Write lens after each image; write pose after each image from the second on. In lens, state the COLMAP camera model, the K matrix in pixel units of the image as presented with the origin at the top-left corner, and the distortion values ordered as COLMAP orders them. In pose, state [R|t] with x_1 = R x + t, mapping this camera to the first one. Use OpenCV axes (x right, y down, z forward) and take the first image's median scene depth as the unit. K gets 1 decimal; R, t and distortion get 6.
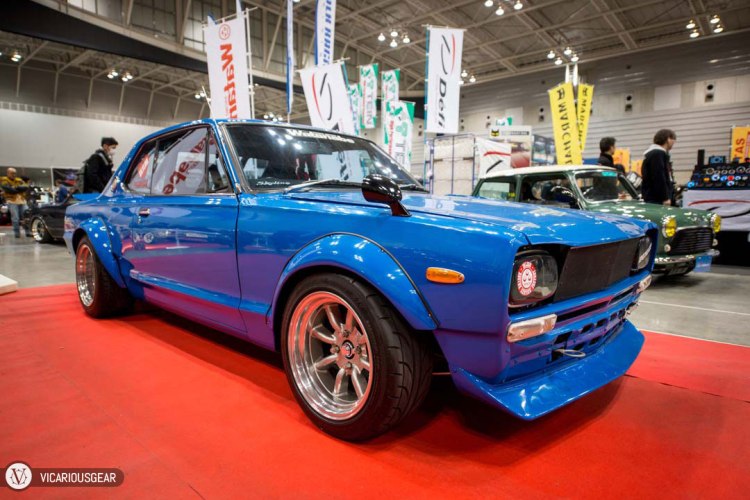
lens RADIAL K [[479.9, 0, 375.0], [0, 479.9, 250.0], [0, 0, 1]] dist [-0.000647, -0.002120]
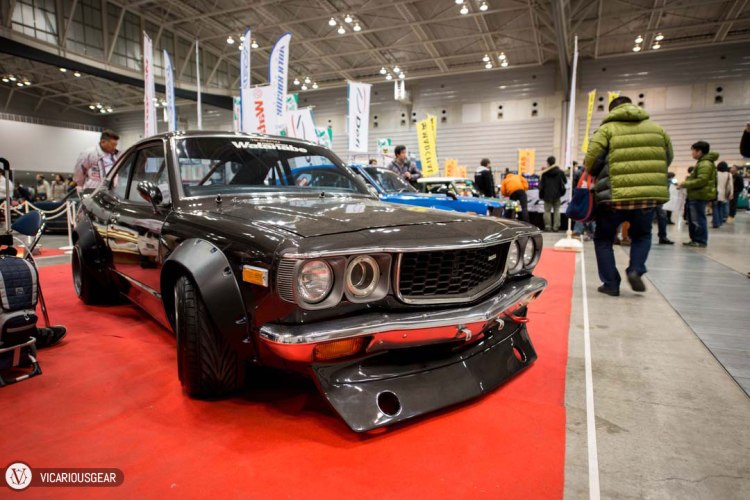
lens RADIAL K [[479.9, 0, 375.0], [0, 479.9, 250.0], [0, 0, 1]] dist [-0.000647, -0.002120]
pose [[0.938858, -0.043326, 0.341568, -0.069554], [0.040823, 0.999061, 0.014518, 0.009223], [-0.341876, 0.000313, 0.939745, -0.089302]]
